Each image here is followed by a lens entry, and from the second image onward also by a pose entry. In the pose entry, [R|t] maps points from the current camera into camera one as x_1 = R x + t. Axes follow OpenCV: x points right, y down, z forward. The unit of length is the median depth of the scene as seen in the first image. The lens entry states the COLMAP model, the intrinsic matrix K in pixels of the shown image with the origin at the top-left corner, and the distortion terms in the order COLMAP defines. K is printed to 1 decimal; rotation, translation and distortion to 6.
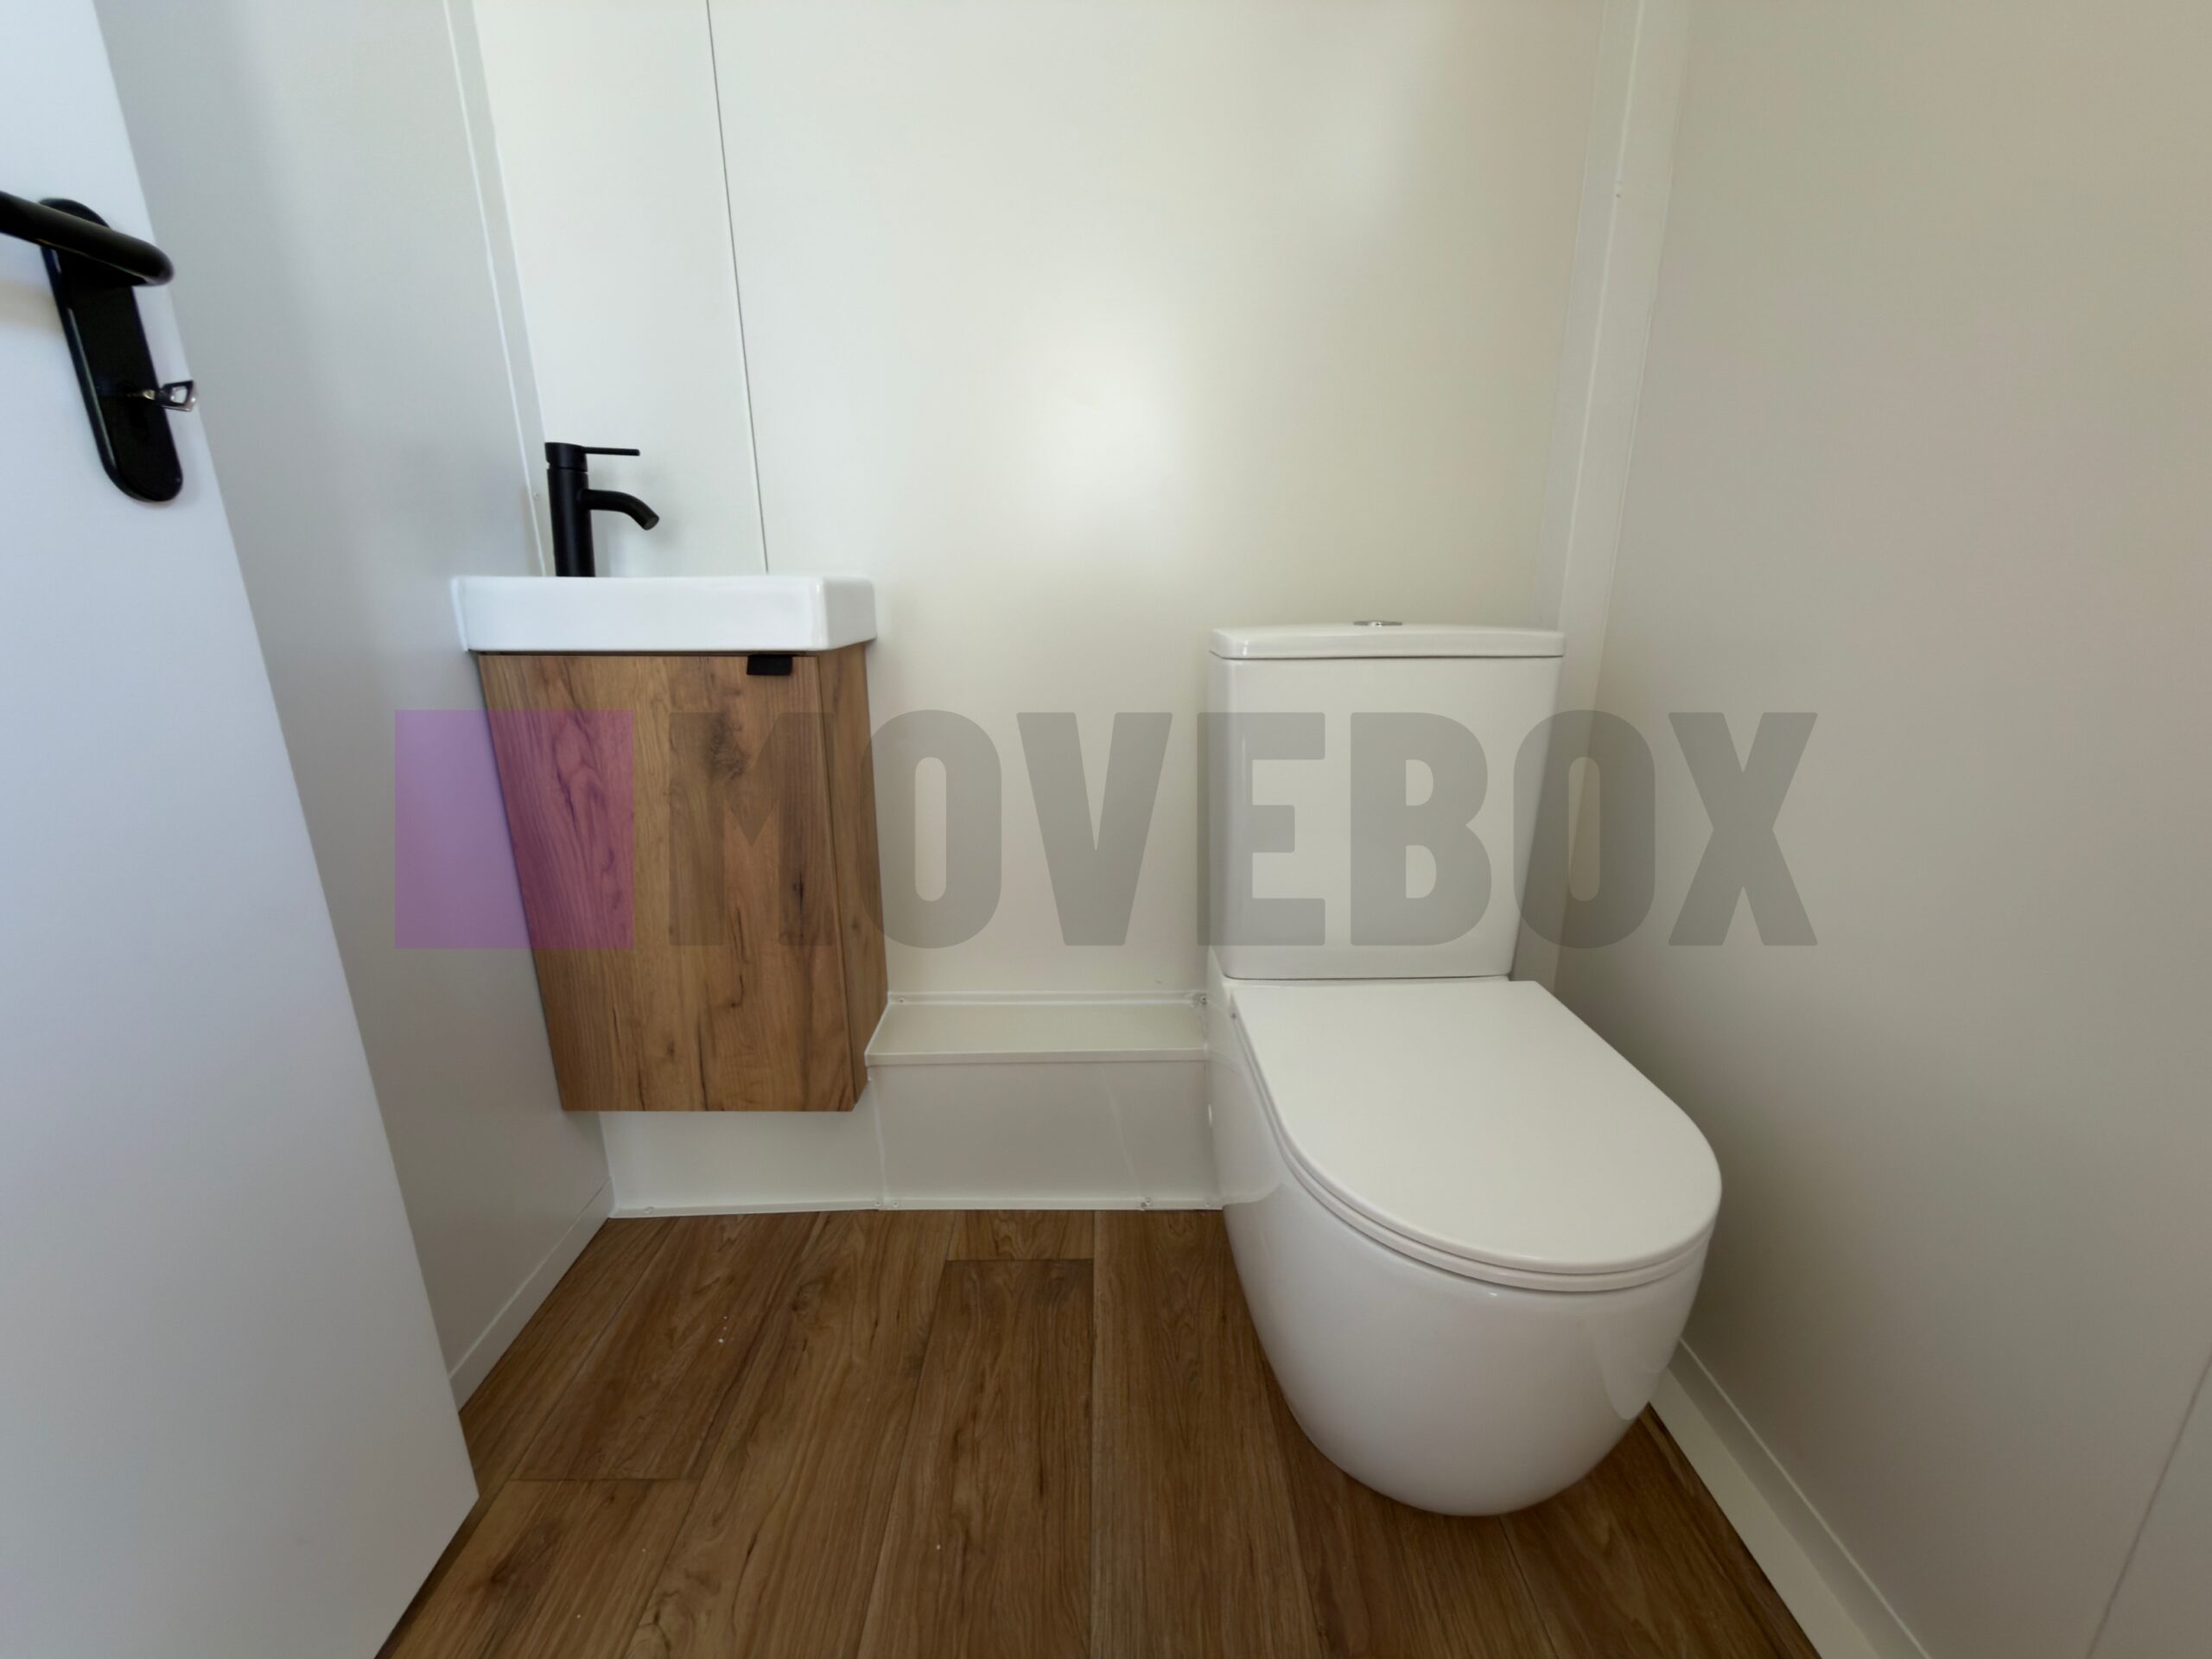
lens RADIAL K [[885.8, 0, 1107.7], [0, 885.8, 831.7], [0, 0, 1]] dist [-0.001054, 0.000323]
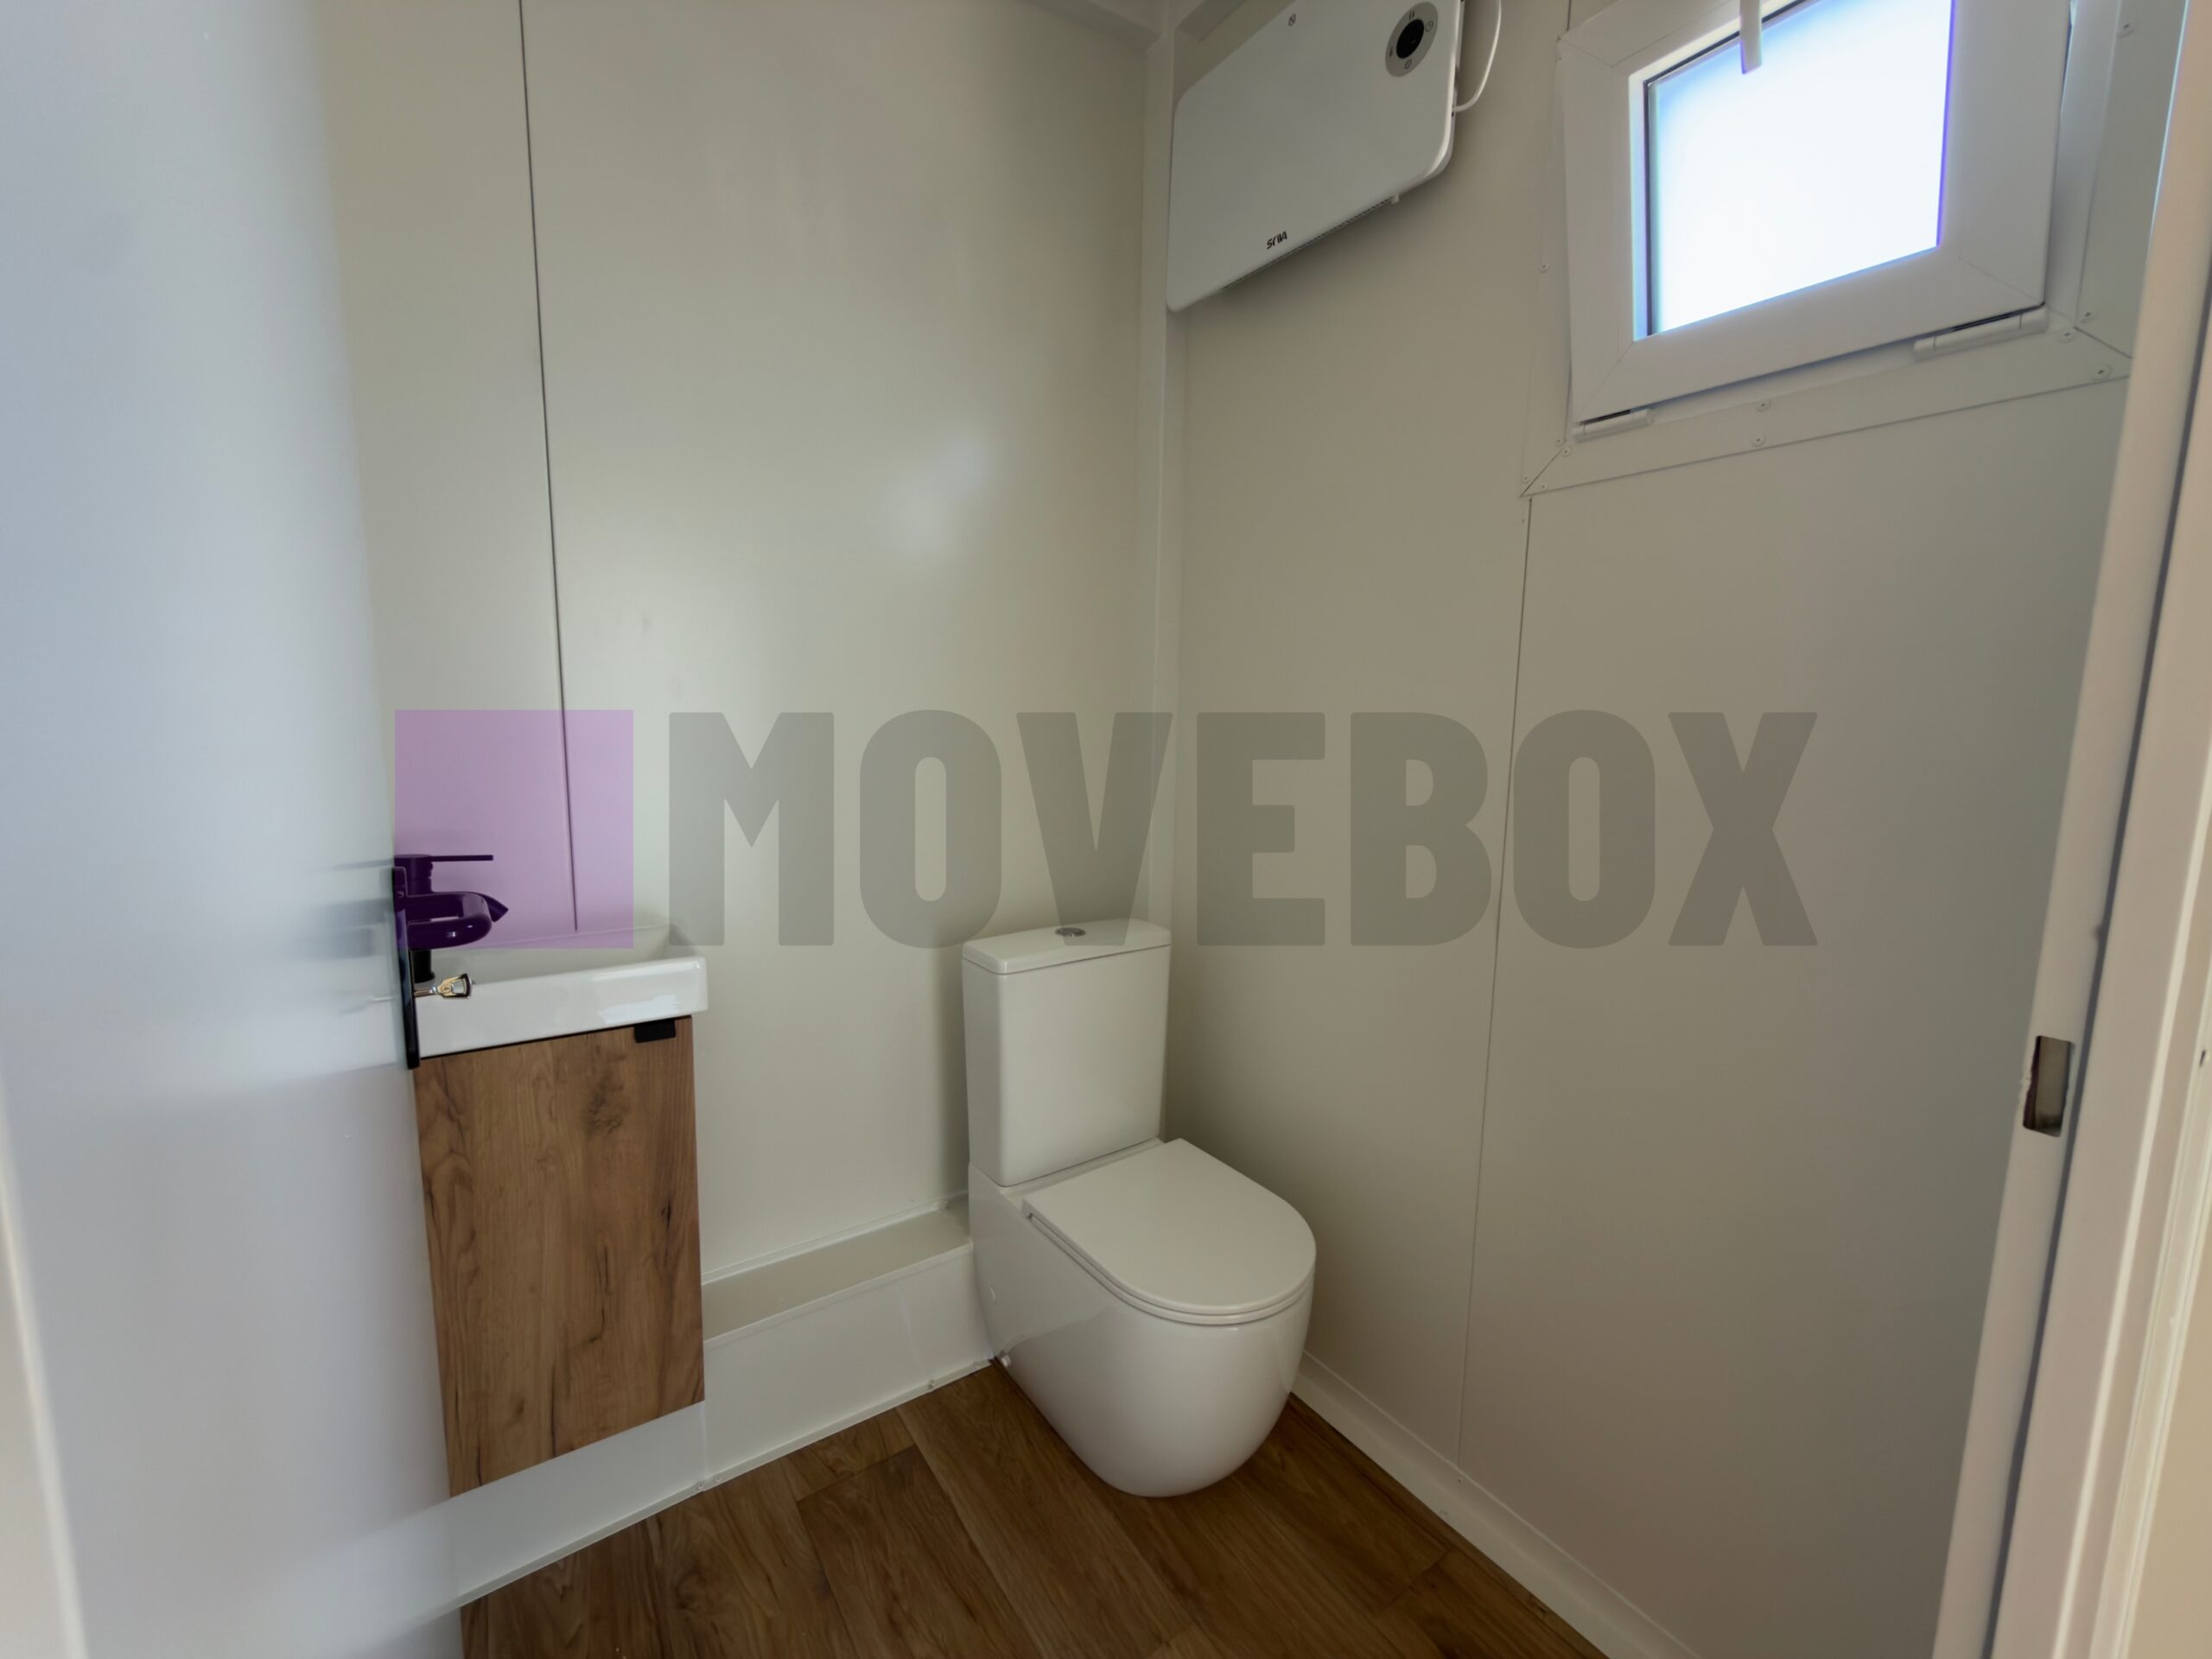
lens RADIAL K [[890.3, 0, 1106.0], [0, 890.3, 829.5], [0, 0, 1]] dist [0.001045, 0.000005]
pose [[0.822034, -0.055329, 0.566744, -0.513950], [0.134749, 0.985902, -0.099197, -0.239583], [-0.553265, 0.157911, 0.817901, -0.357288]]
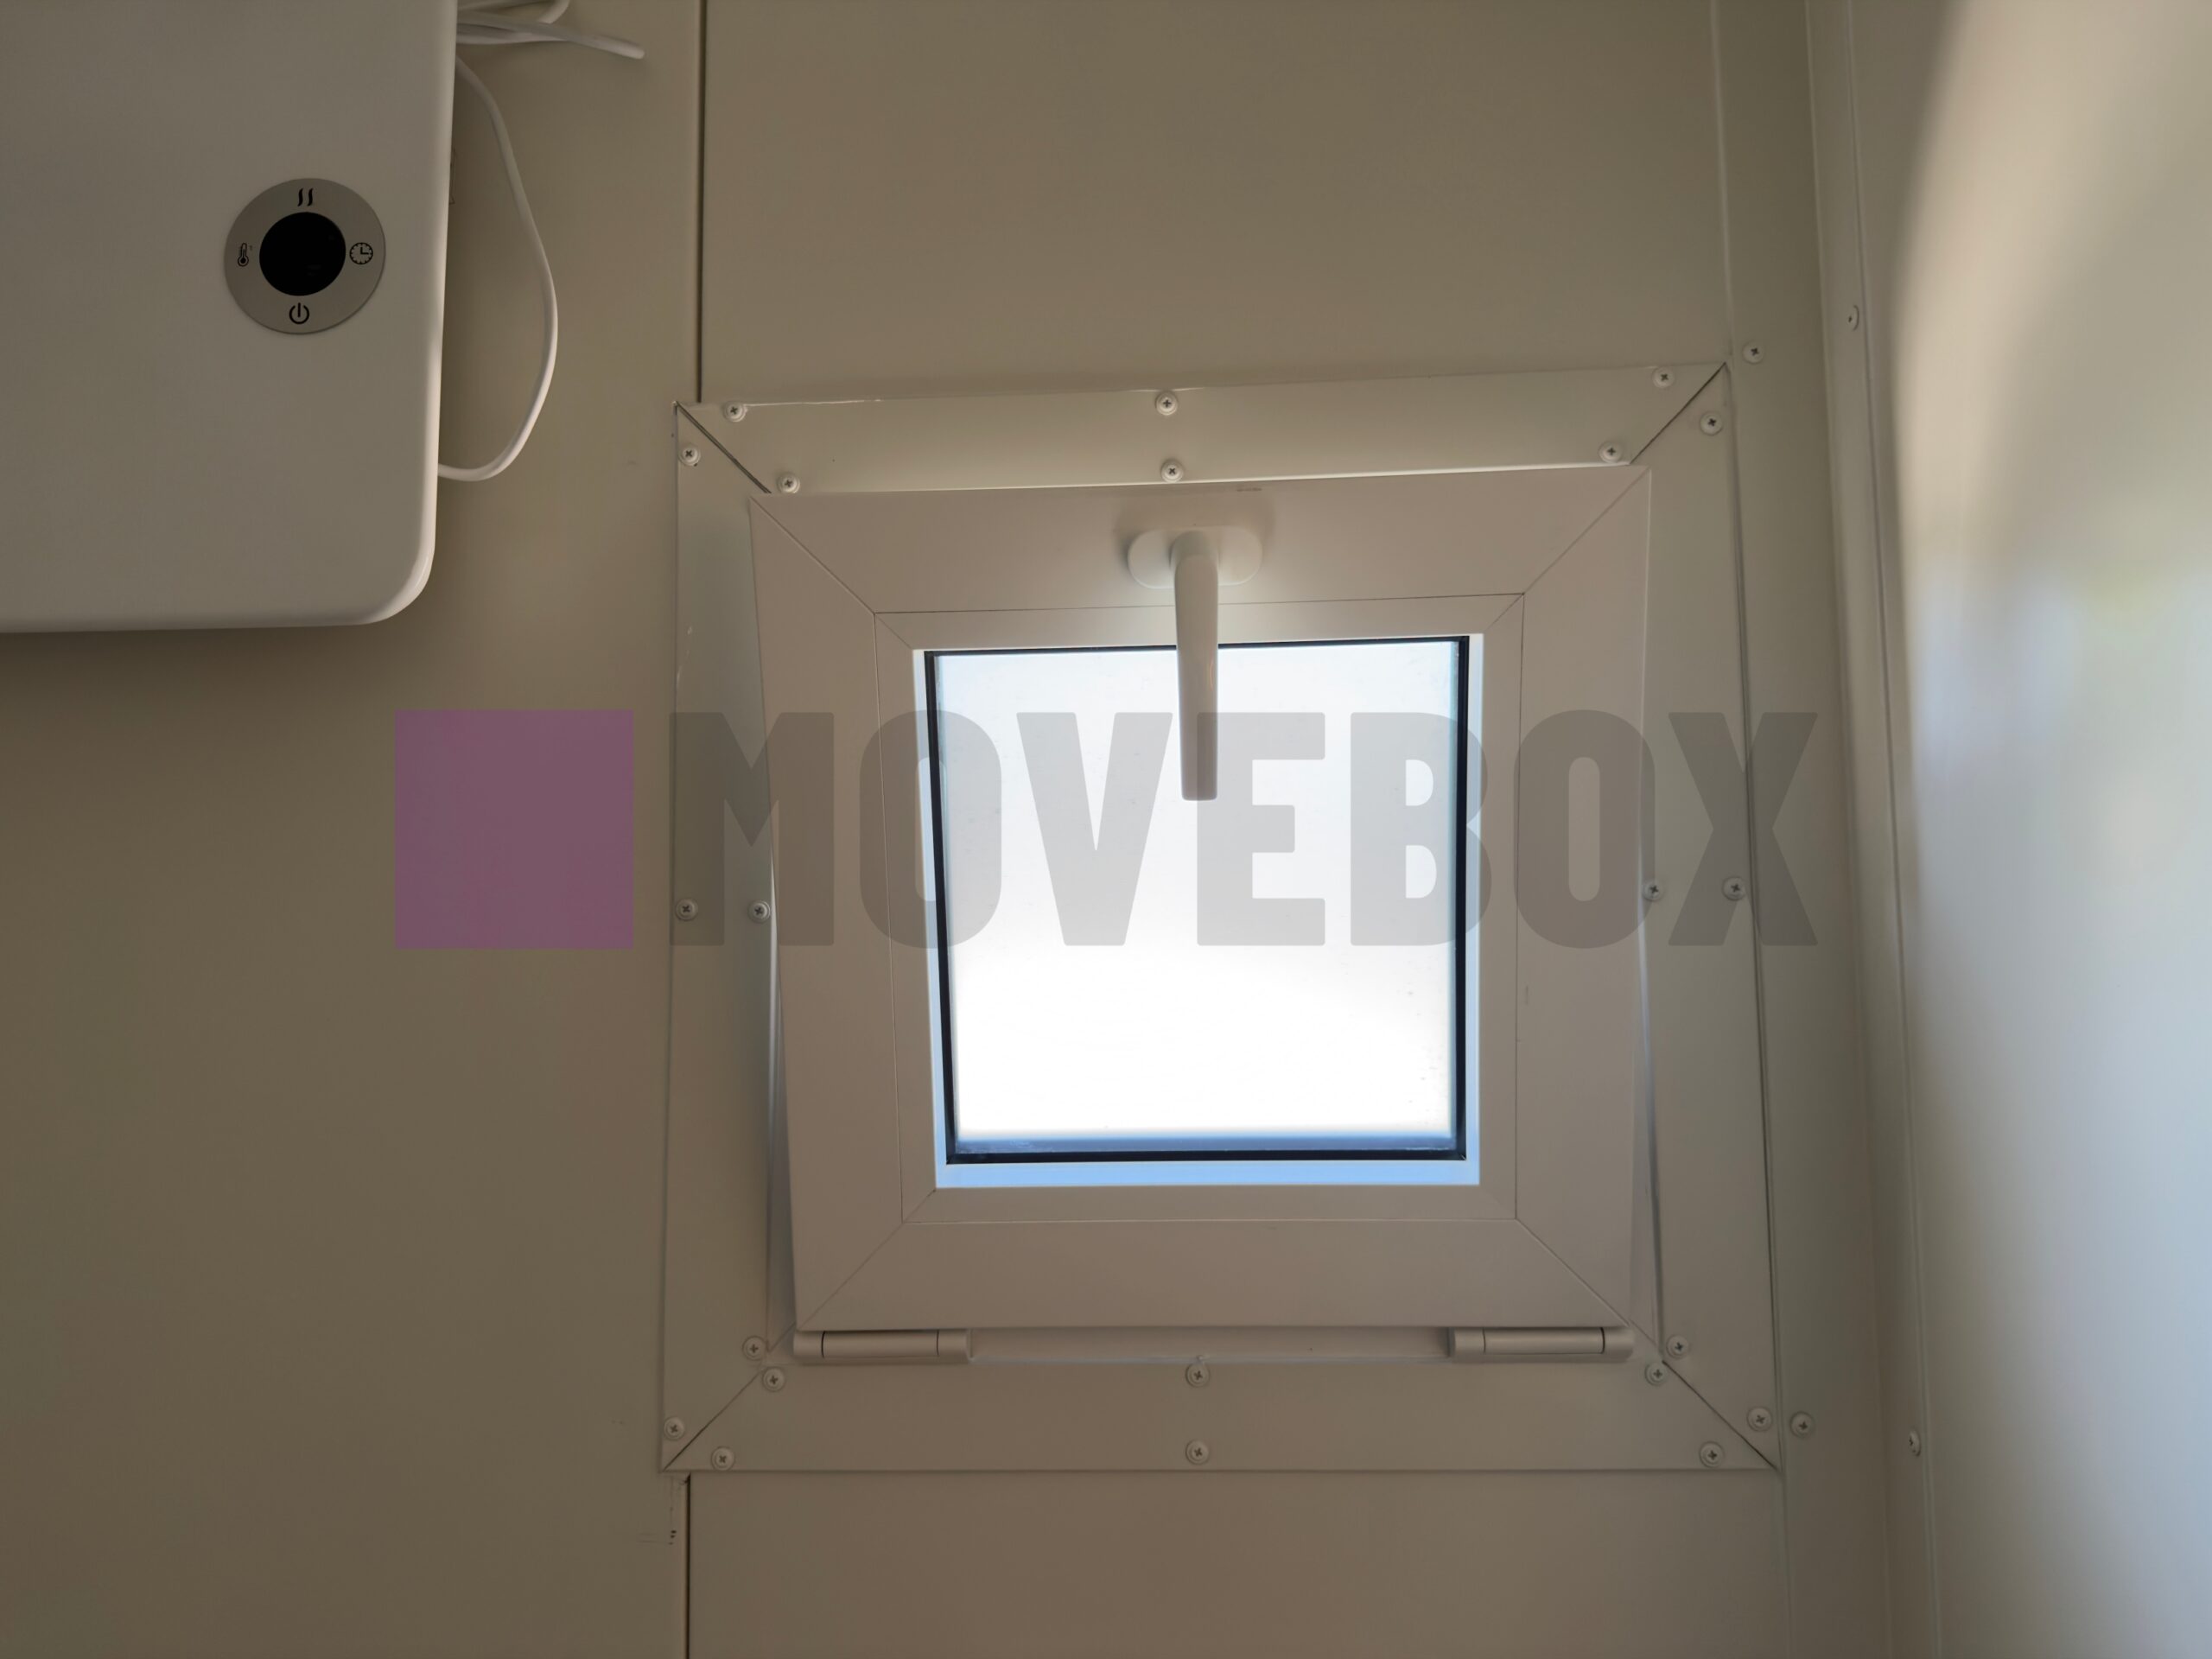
lens RADIAL K [[1630.7, 0, 1106.0], [0, 1630.7, 829.5], [0, 0, 1]] dist [0.028532, -0.001576]
pose [[0.069662, 0.086618, 0.993803, -0.203115], [0.281590, 0.954003, -0.102887, -0.861565], [-0.957003, 0.287012, 0.042067, -0.111554]]
